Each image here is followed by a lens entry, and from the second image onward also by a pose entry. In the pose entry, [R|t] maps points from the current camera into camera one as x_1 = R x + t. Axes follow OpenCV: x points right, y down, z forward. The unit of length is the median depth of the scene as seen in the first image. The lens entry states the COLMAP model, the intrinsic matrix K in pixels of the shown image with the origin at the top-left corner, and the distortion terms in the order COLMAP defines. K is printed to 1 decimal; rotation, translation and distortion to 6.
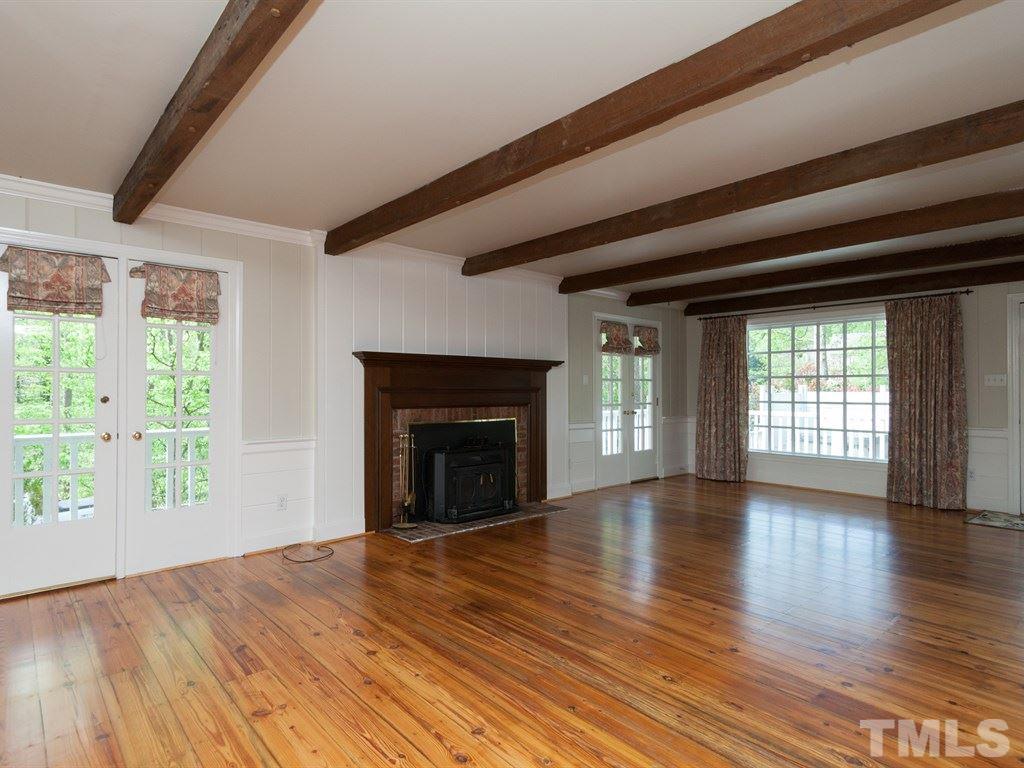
lens RADIAL K [[524.6, 0, 510.1], [0, 524.6, 373.4], [0, 0, 1]] dist [0.000515, 0.000075]
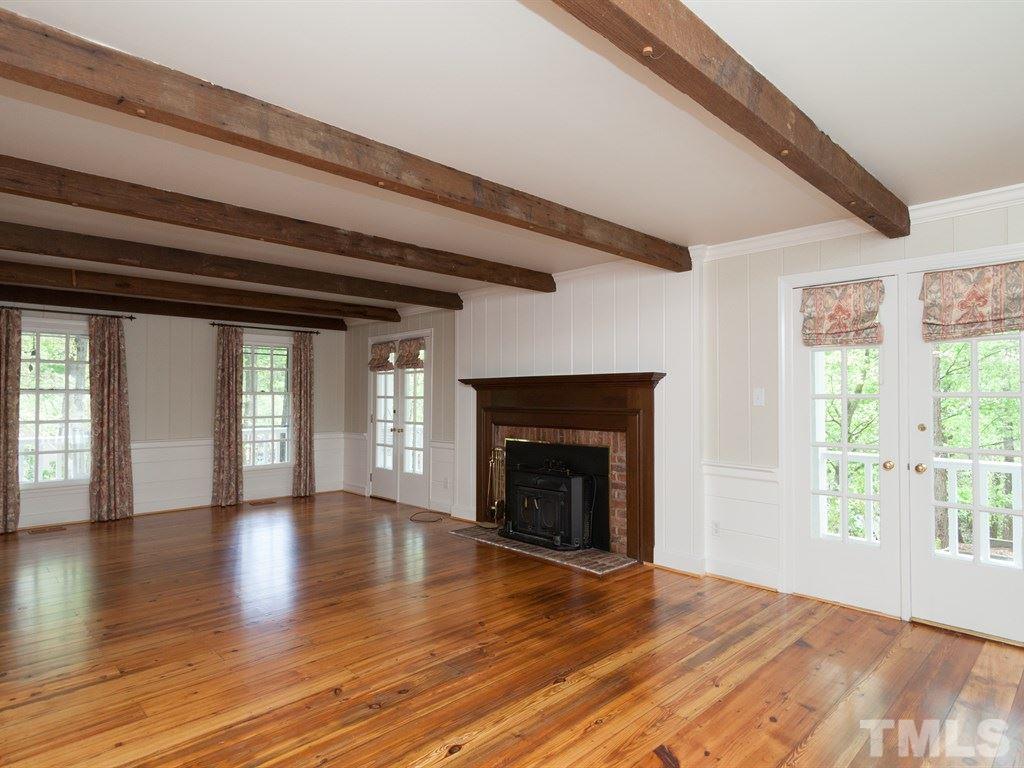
lens RADIAL K [[623.1, 0, 509.0], [0, 623.1, 401.7], [0, 0, 1]] dist [0.000164, -0.000093]
pose [[0.040231, -0.009259, -0.999148, 0.963339], [0.009817, 0.999912, -0.008871, 0.022631], [0.999142, -0.009452, 0.040319, 0.797343]]
